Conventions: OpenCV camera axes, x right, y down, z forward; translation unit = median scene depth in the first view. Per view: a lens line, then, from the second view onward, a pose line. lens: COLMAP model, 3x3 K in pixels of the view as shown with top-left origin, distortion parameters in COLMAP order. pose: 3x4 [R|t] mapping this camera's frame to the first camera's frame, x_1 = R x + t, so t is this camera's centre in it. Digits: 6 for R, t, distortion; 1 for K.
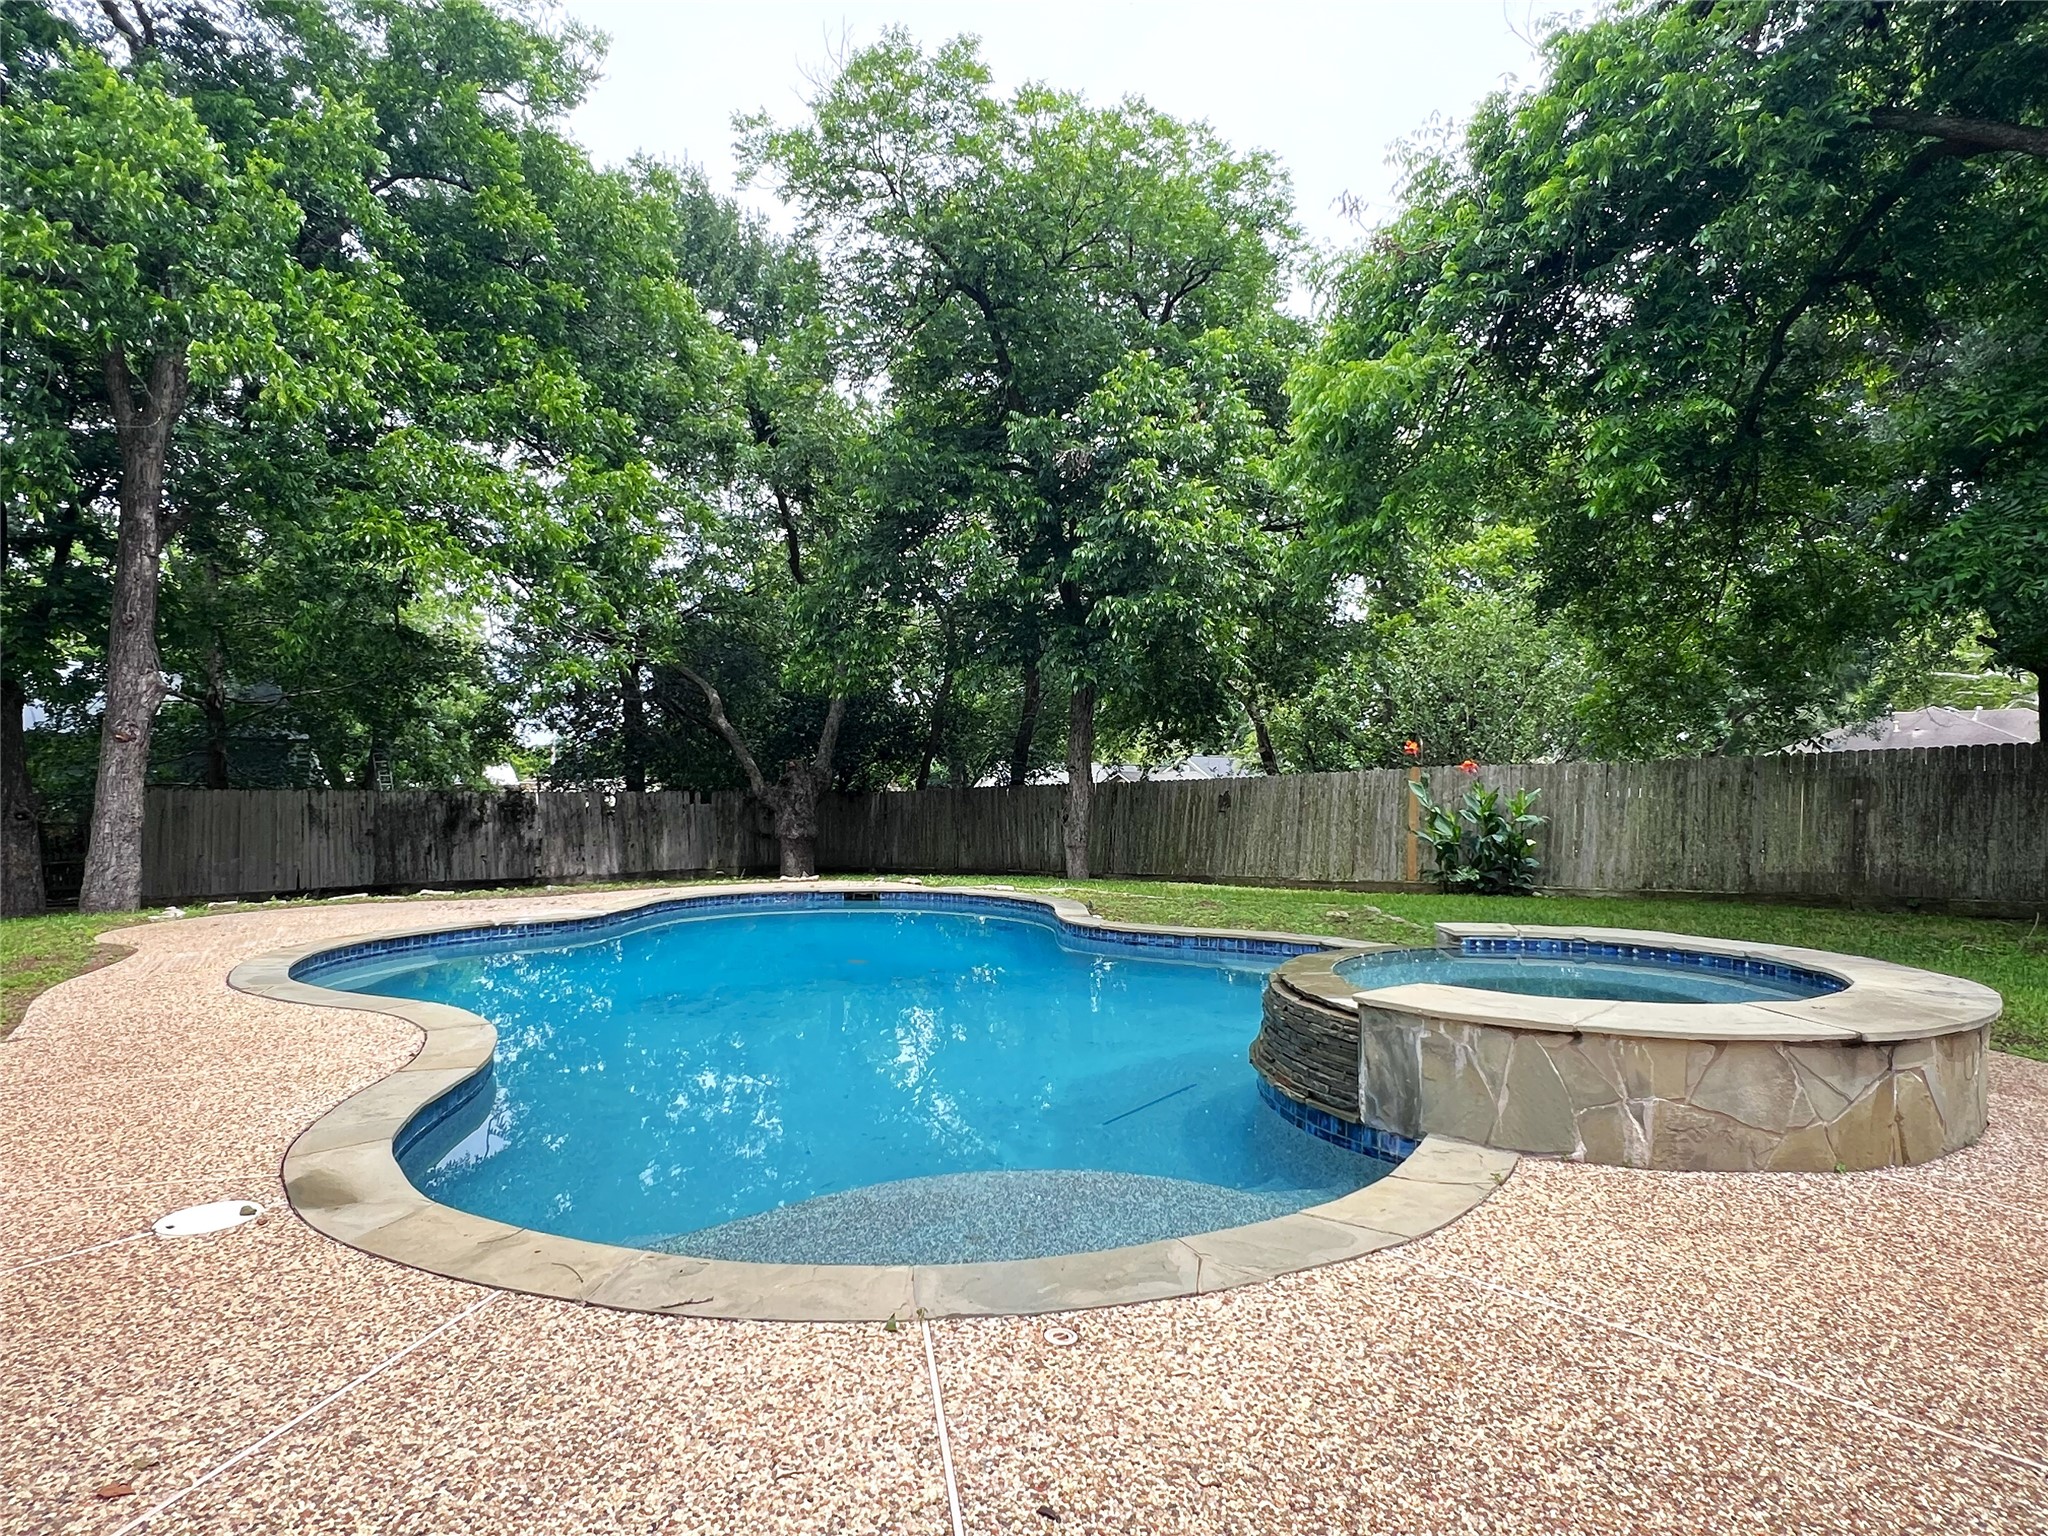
lens RADIAL K [[1171.8, 0, 1019.9], [0, 1171.8, 792.8], [0, 0, 1]] dist [-0.003126, 0.001047]
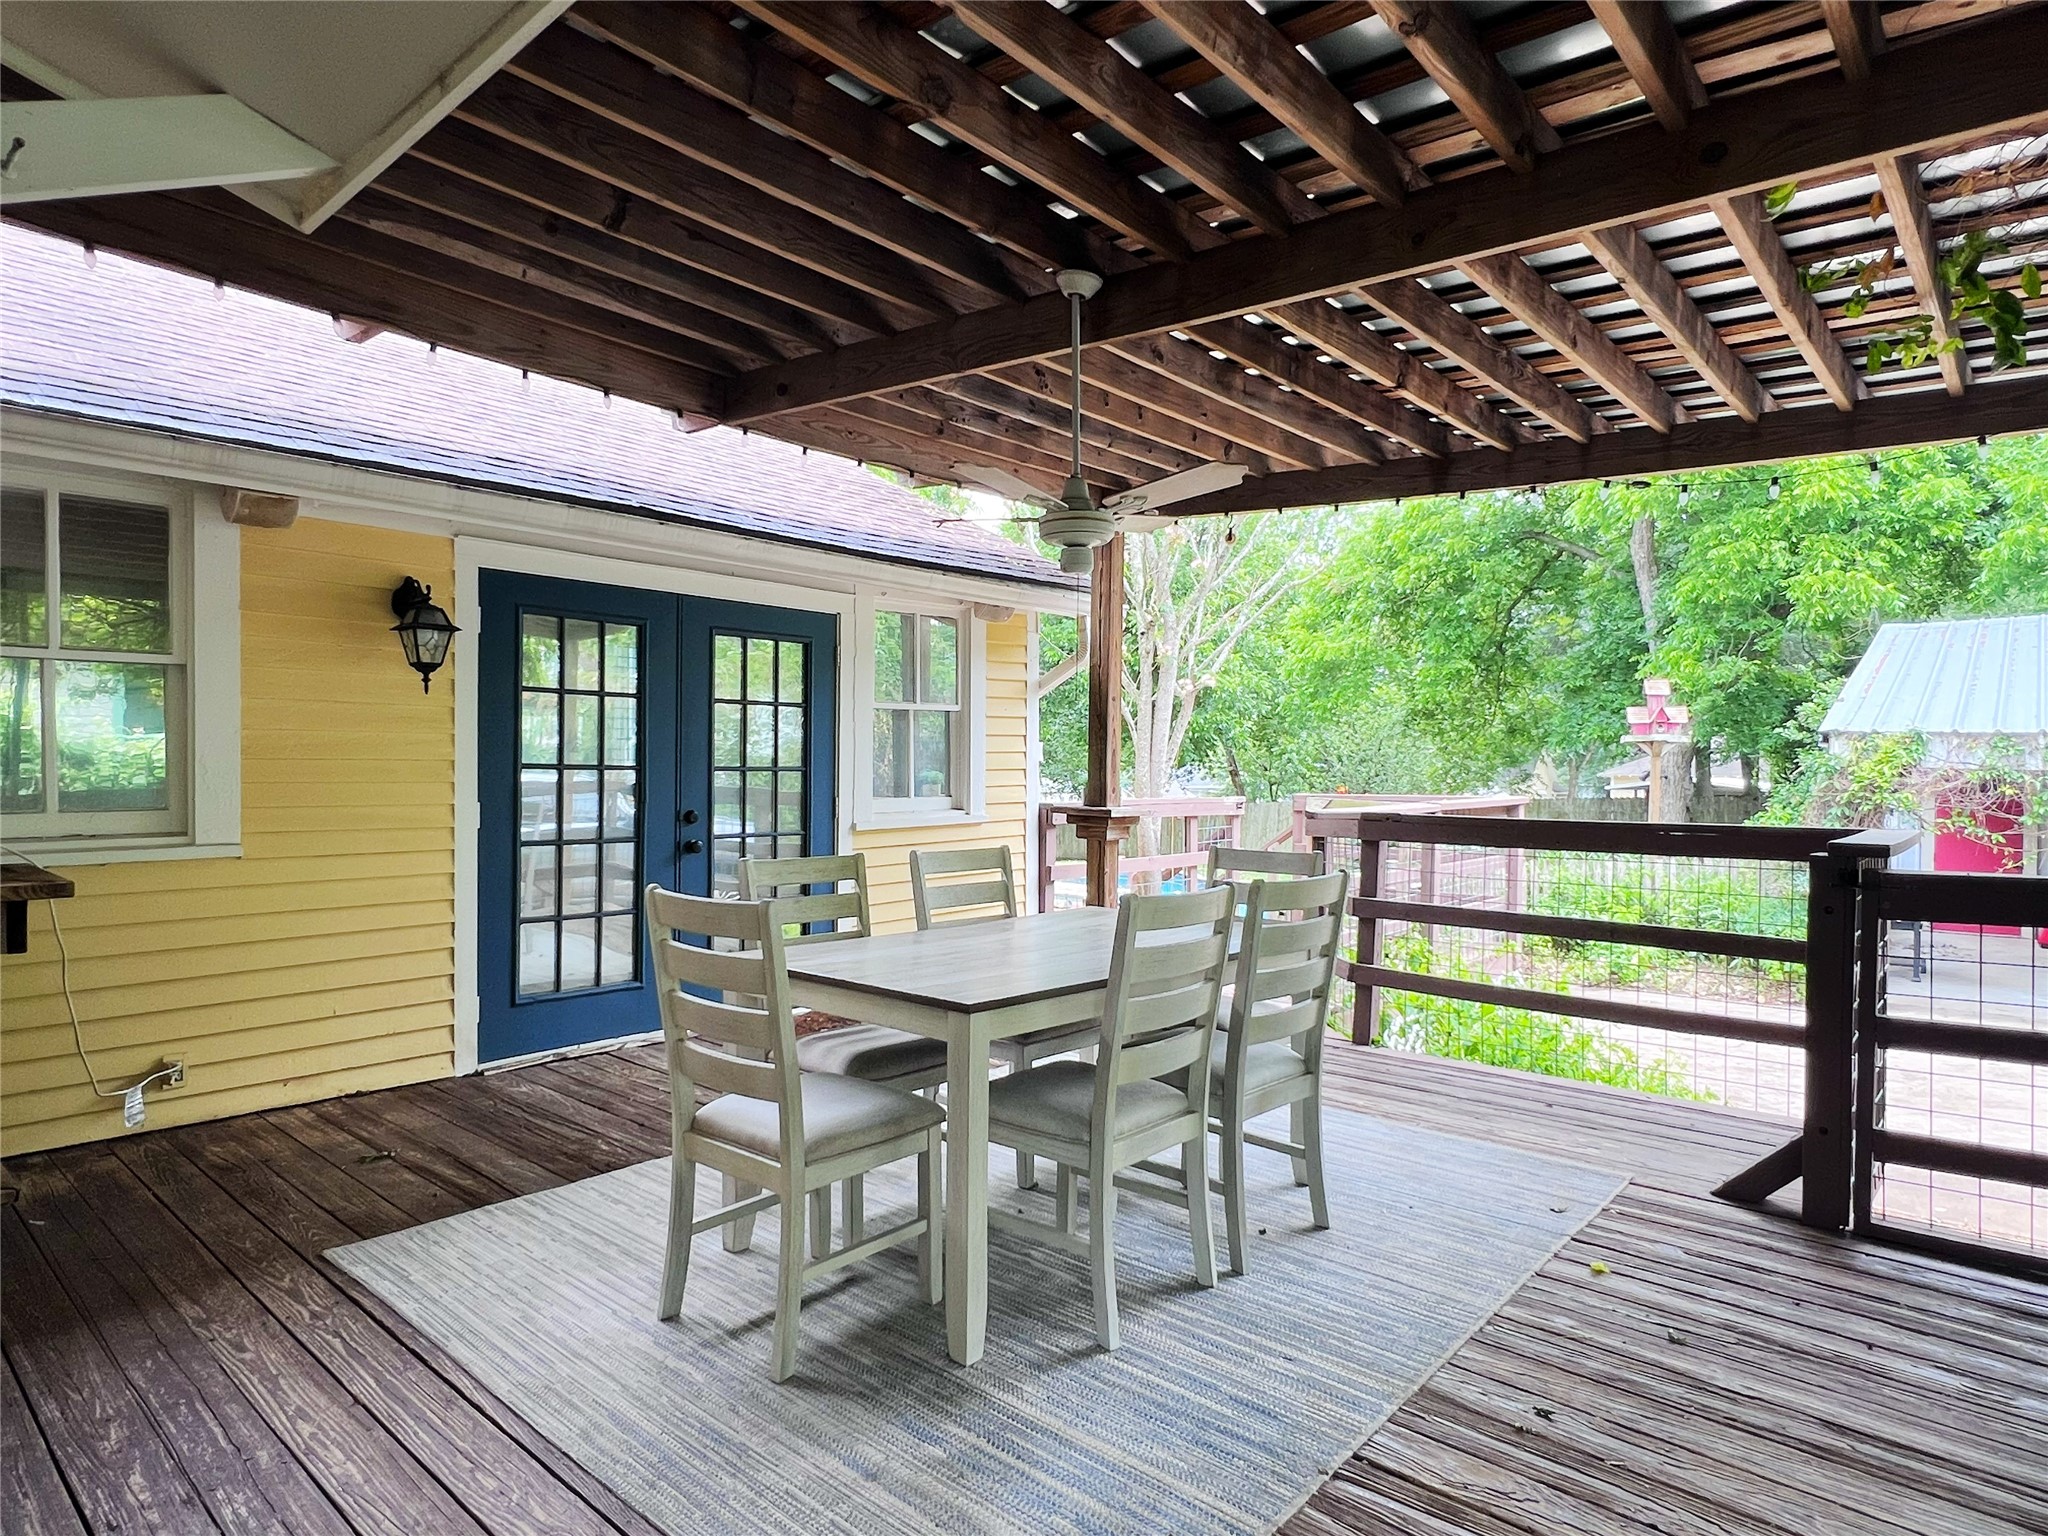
lens RADIAL K [[1171.8, 0, 1019.9], [0, 1171.8, 792.8], [0, 0, 1]] dist [-0.003126, 0.001047]
pose [[0.997933, 0.000495, 0.064266, -0.344681], [-0.001021, 0.999966, 0.008148, -0.061425], [-0.064260, -0.008197, 0.997900, -0.961550]]
